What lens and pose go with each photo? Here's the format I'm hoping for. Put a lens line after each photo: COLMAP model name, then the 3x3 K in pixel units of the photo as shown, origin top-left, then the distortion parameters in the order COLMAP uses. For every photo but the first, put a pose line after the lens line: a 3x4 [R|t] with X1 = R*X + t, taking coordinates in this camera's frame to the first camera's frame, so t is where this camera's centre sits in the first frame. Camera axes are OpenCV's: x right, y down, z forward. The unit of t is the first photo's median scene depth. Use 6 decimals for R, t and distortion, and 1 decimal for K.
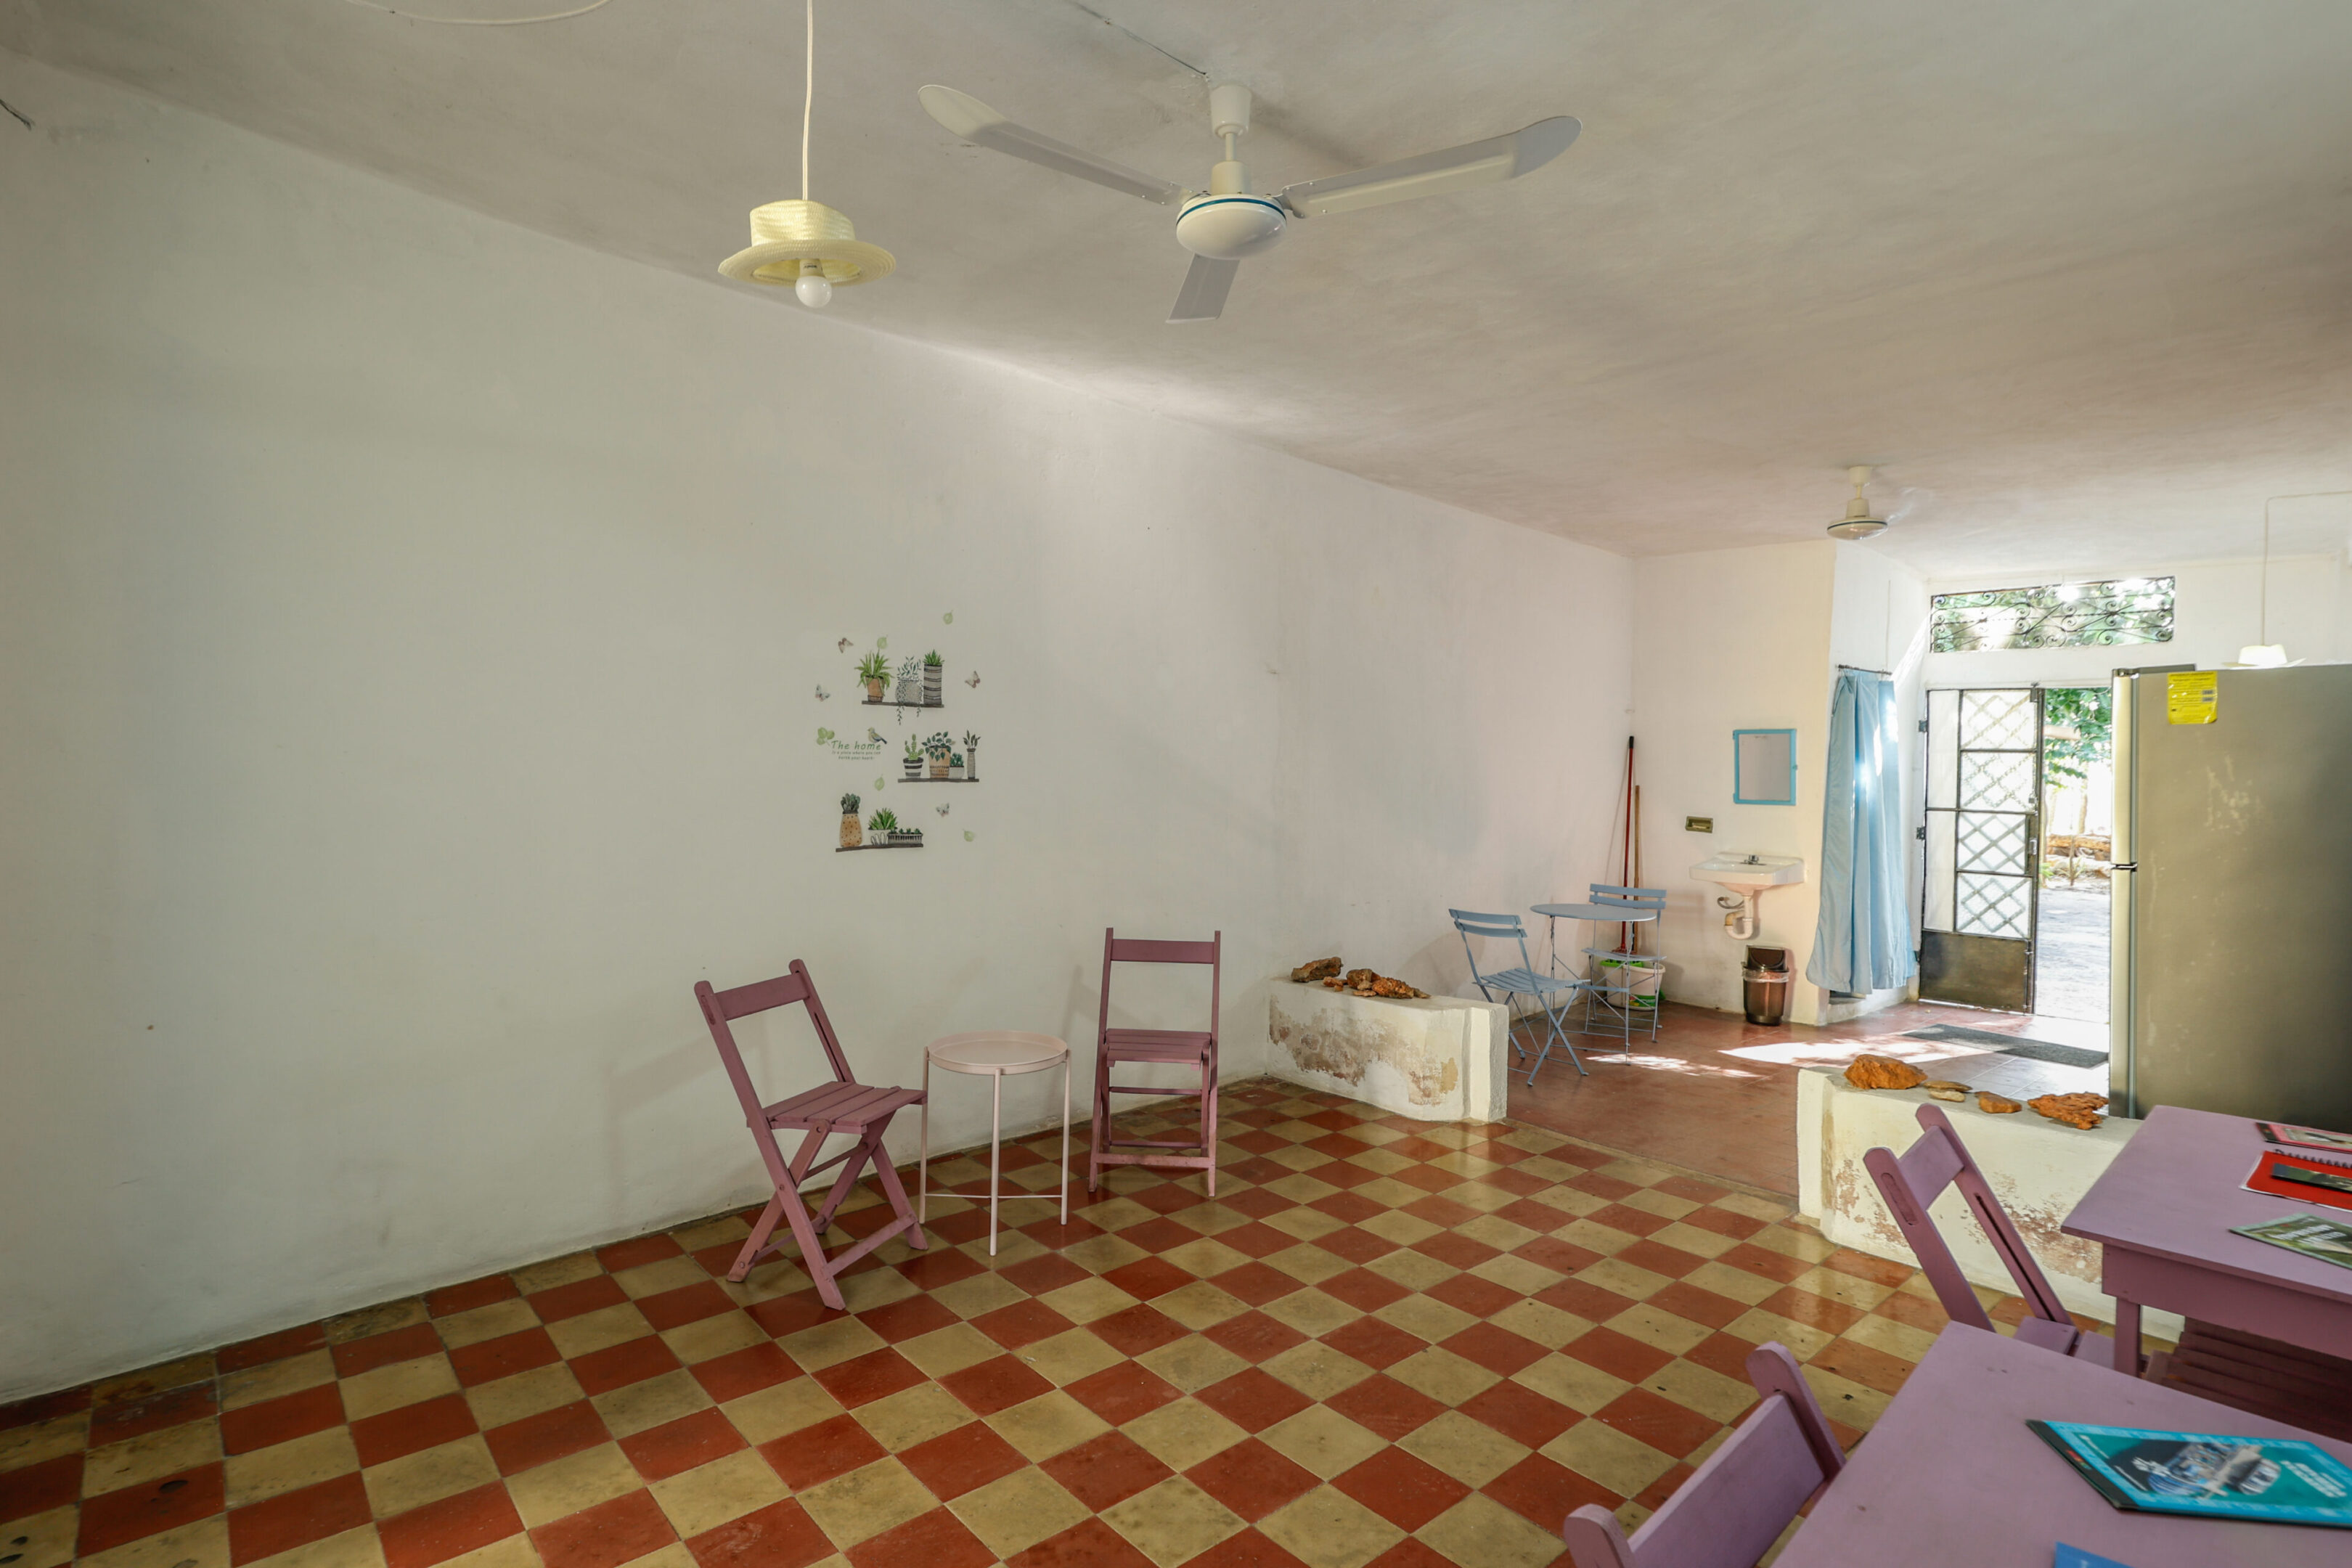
lens RADIAL K [[1172.2, 0, 1192.8], [0, 1172.2, 783.9], [0, 0, 1]] dist [0.002716, -0.000633]
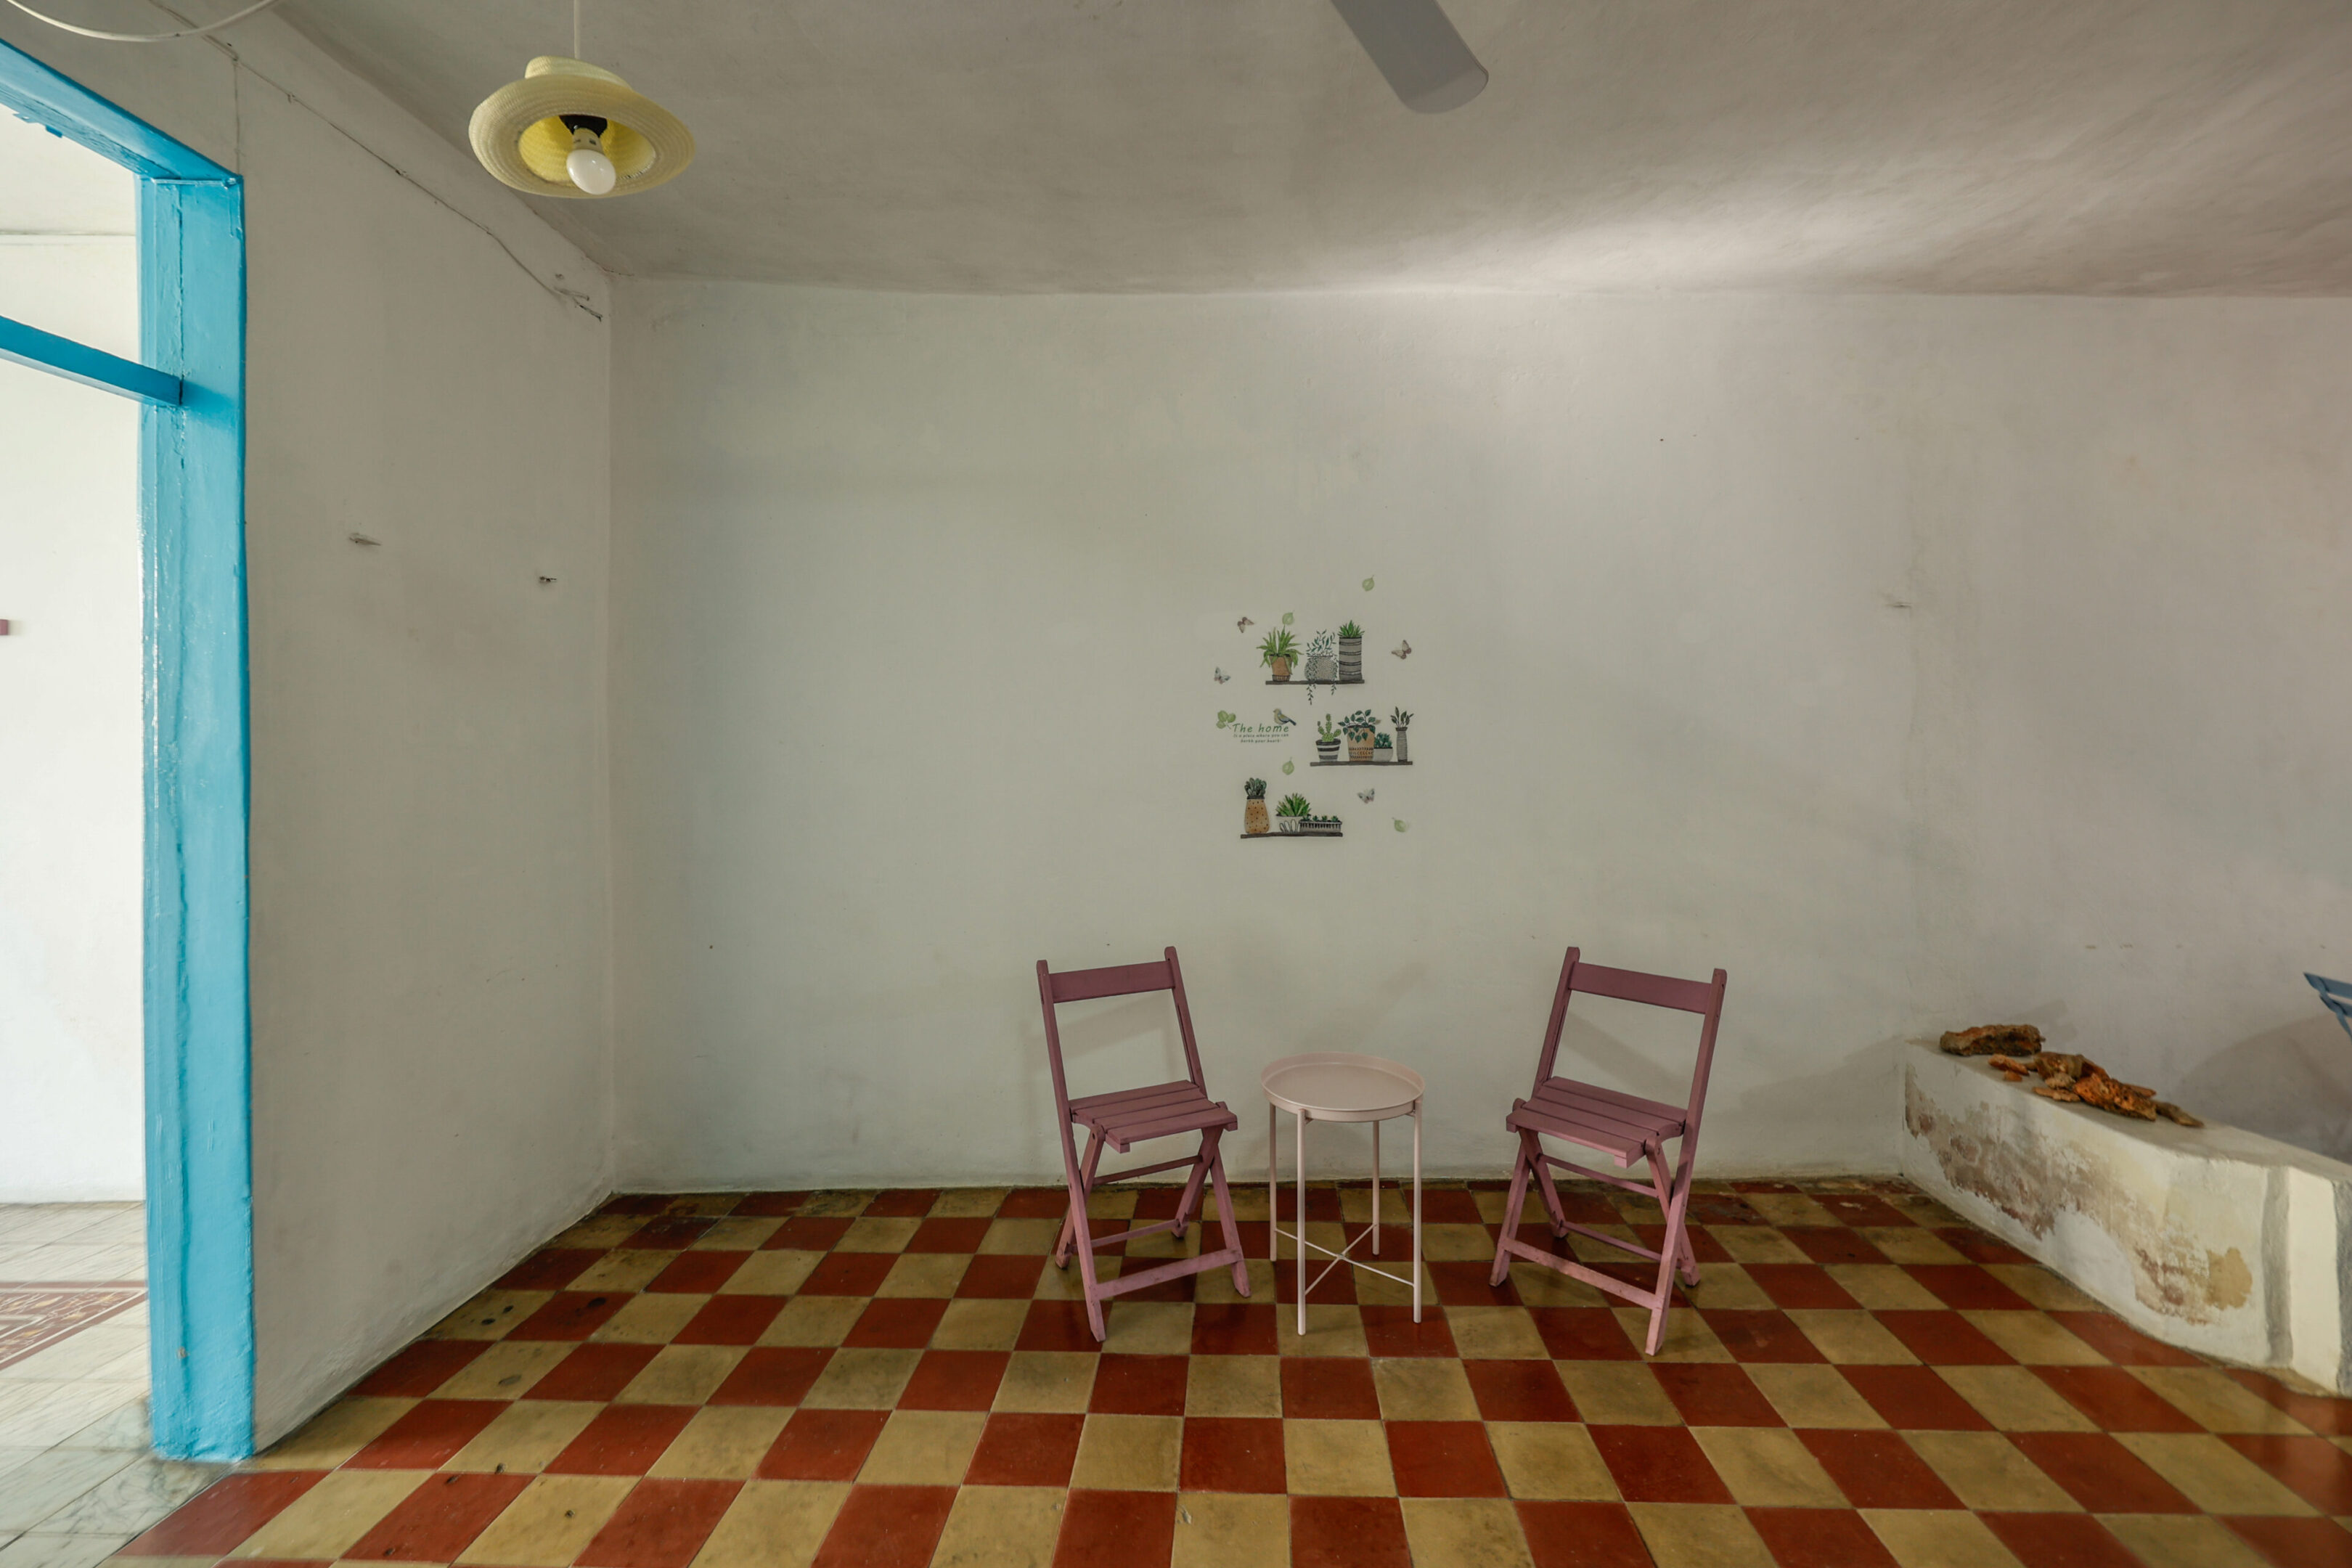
lens RADIAL K [[975.2, 0, 1182.4], [0, 975.2, 757.8], [0, 0, 1]] dist [-0.001062, -0.000445]
pose [[0.725904, -0.016008, -0.687610, 0.204042], [0.006667, 0.999846, -0.016239, 0.003980], [0.687764, 0.007203, 0.725899, 0.359037]]
